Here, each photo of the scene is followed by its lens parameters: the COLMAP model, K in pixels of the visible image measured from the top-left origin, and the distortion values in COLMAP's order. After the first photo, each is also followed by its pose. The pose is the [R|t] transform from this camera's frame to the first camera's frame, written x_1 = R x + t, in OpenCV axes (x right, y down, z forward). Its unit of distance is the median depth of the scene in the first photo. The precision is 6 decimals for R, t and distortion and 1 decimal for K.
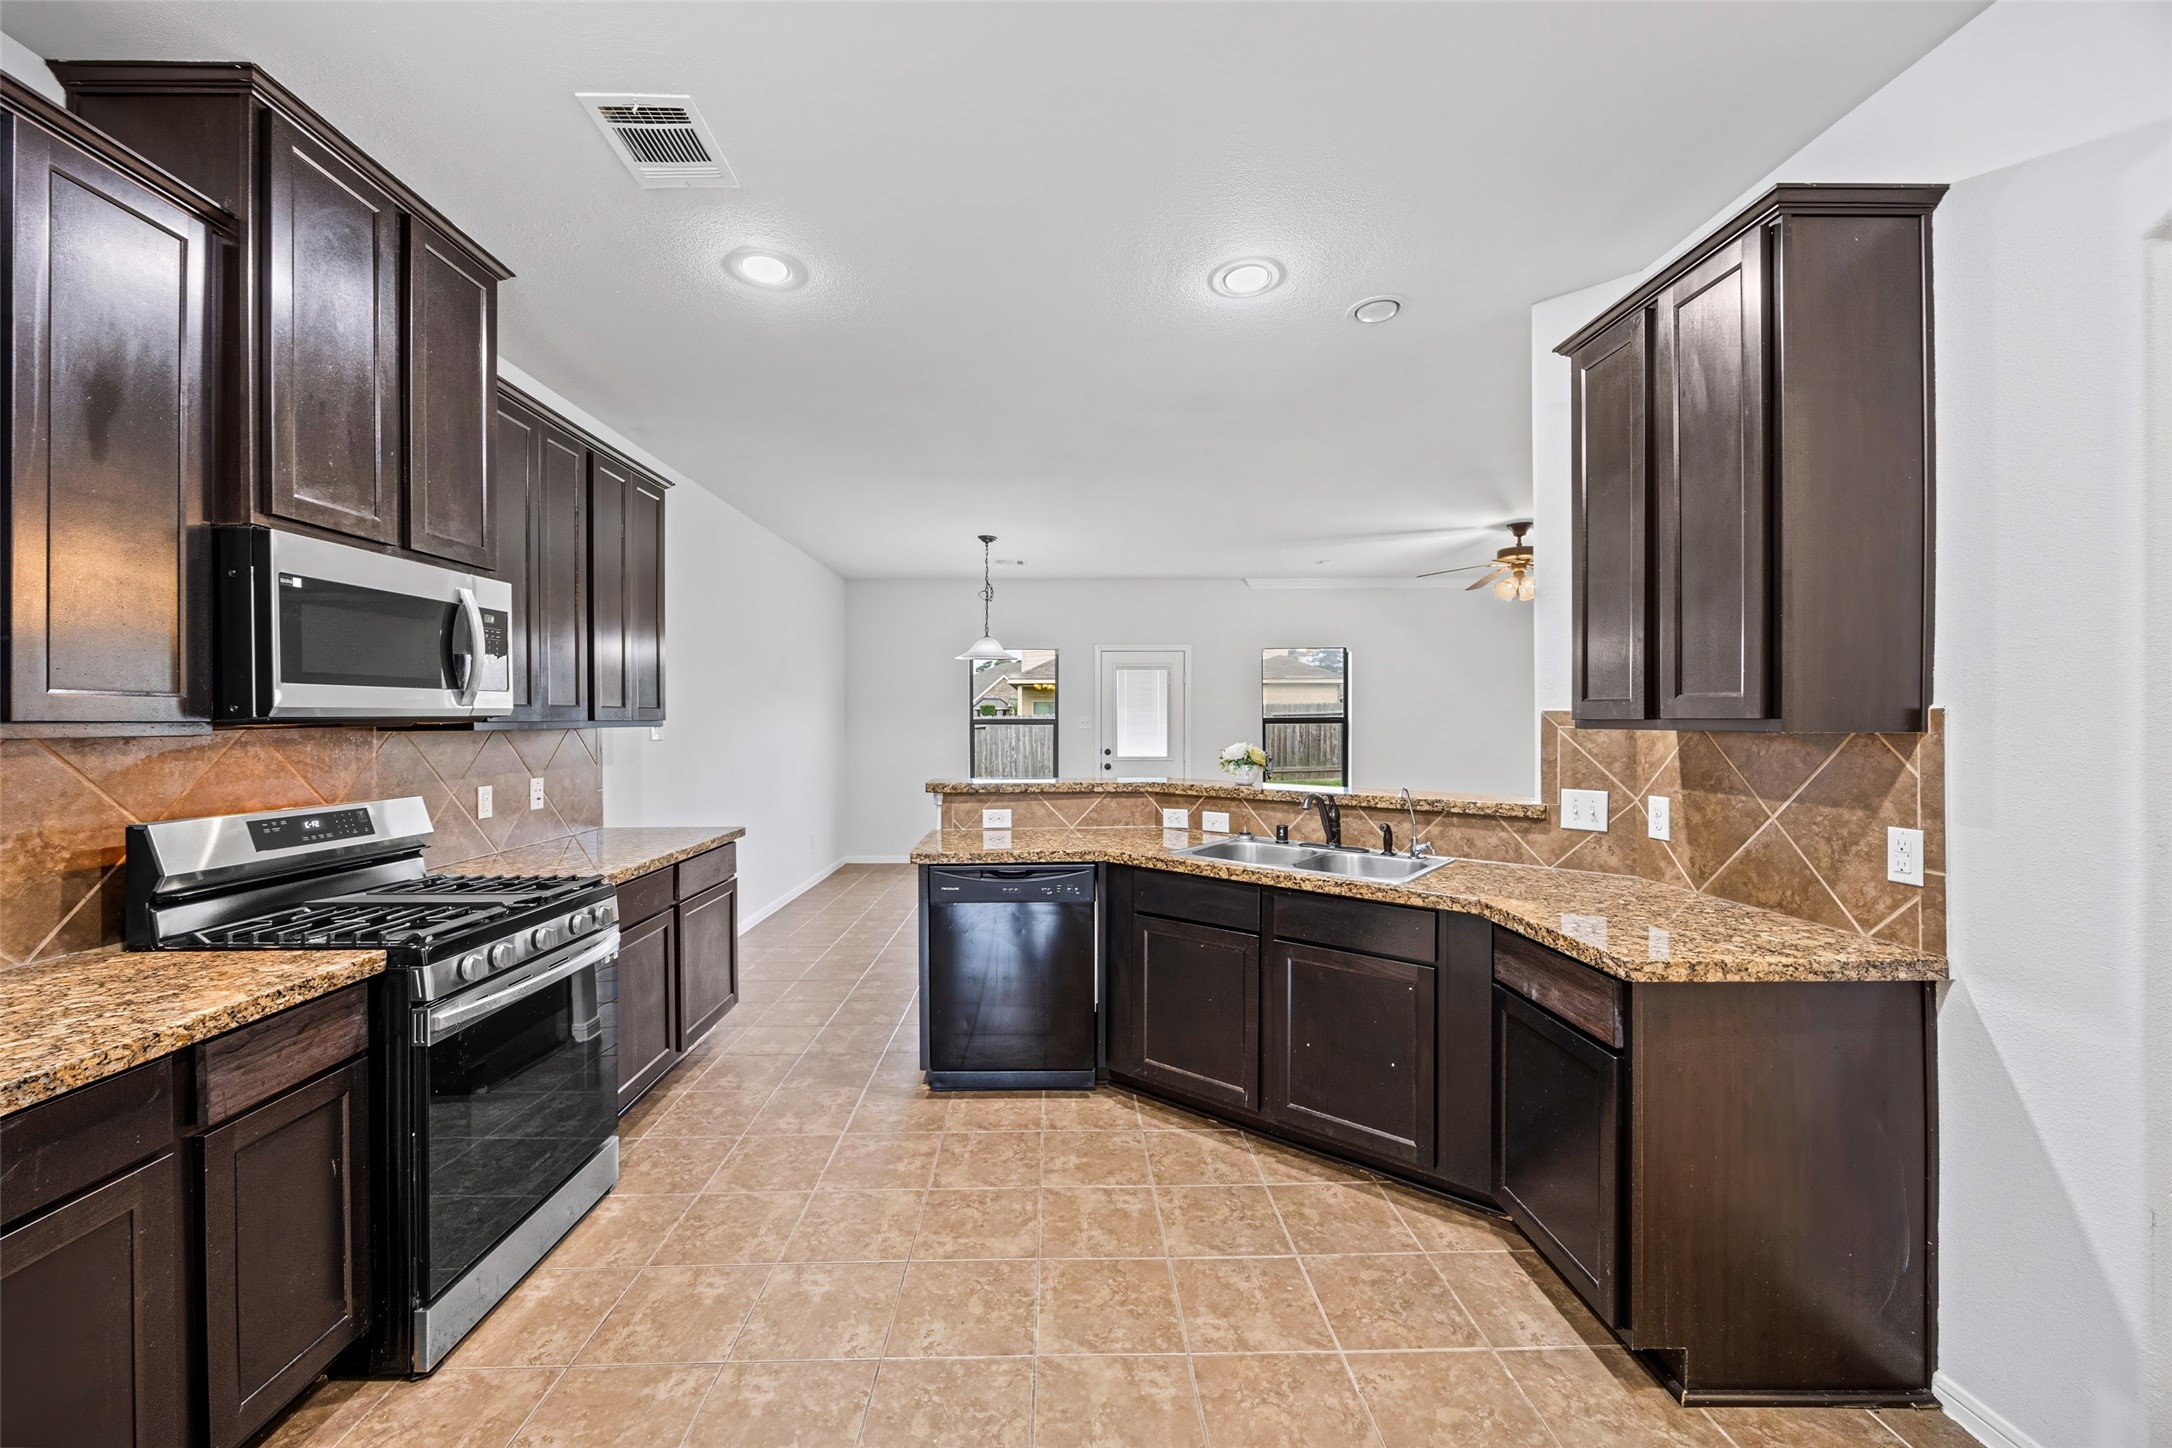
lens RADIAL K [[829.0, 0, 1082.9], [0, 829.0, 721.0], [0, 0, 1]] dist [-0.008060, 0.000622]
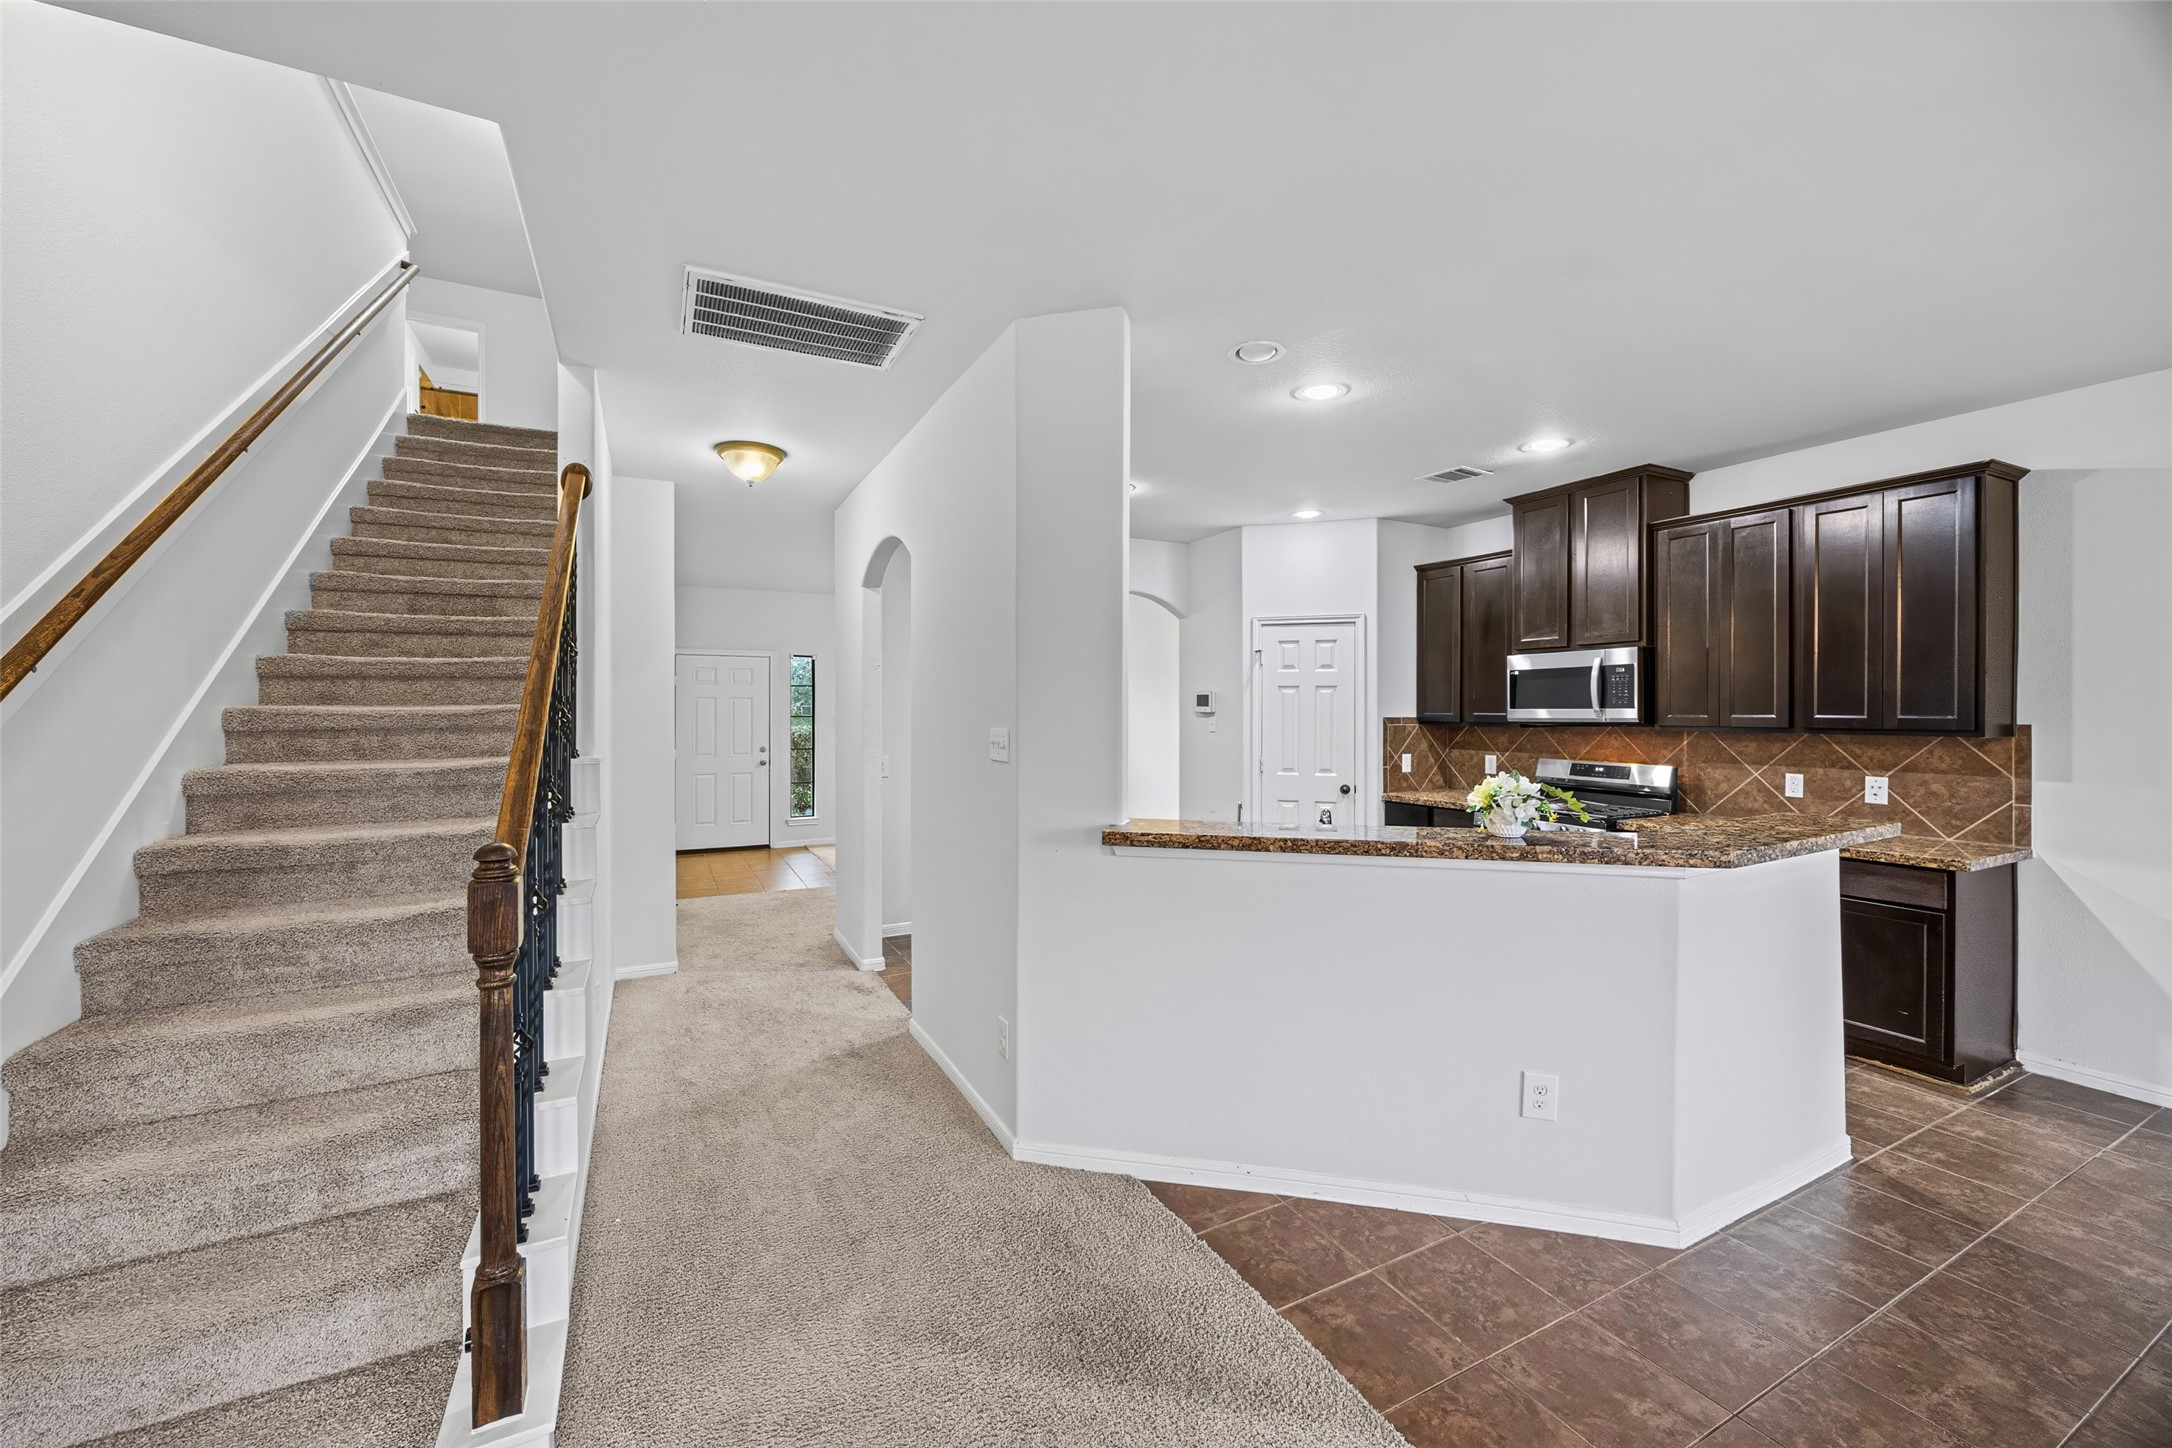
lens RADIAL K [[829.0, 0, 1065.5], [0, 829.0, 710.4], [0, 0, 1]] dist [-0.008060, 0.000622]
pose [[-0.909038, 0.003941, -0.416694, 1.142223], [0.001103, 0.999975, 0.007052, -0.044820], [0.416711, 0.005951, -0.909019, 2.085177]]
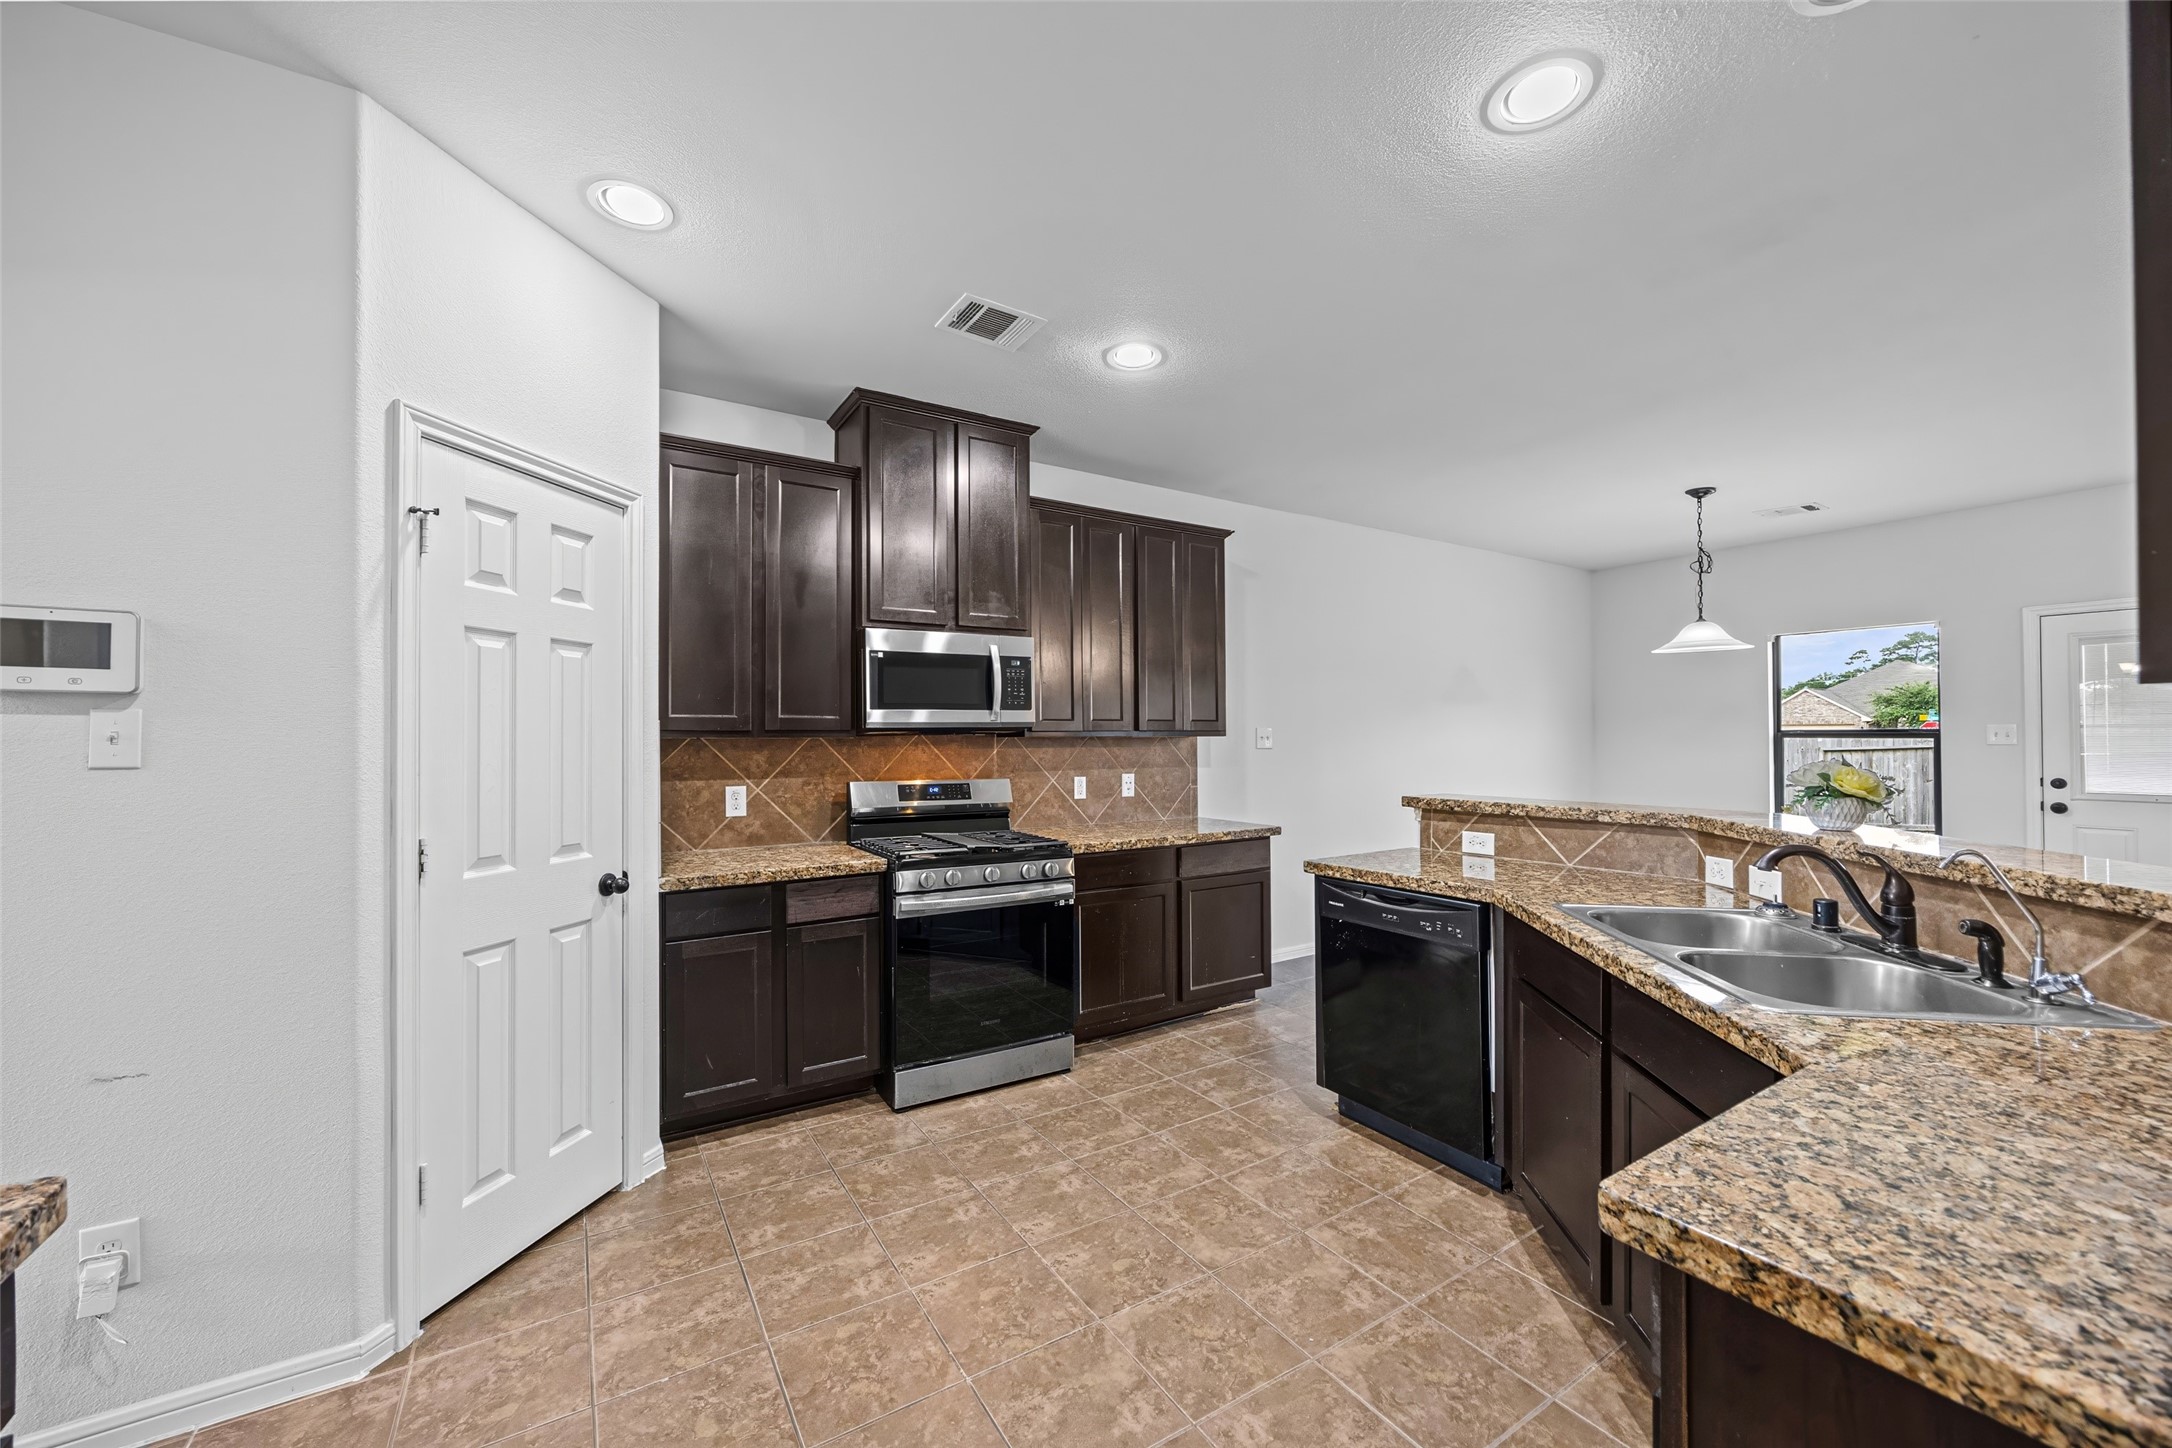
lens RADIAL K [[829.0, 0, 1081.0], [0, 829.0, 730.5], [0, 0, 1]] dist [-0.008060, 0.000622]
pose [[0.507395, -0.007904, -0.861677, 0.624993], [0.000754, 0.999962, -0.008729, 0.013370], [0.861713, 0.003779, 0.507382, 0.320323]]
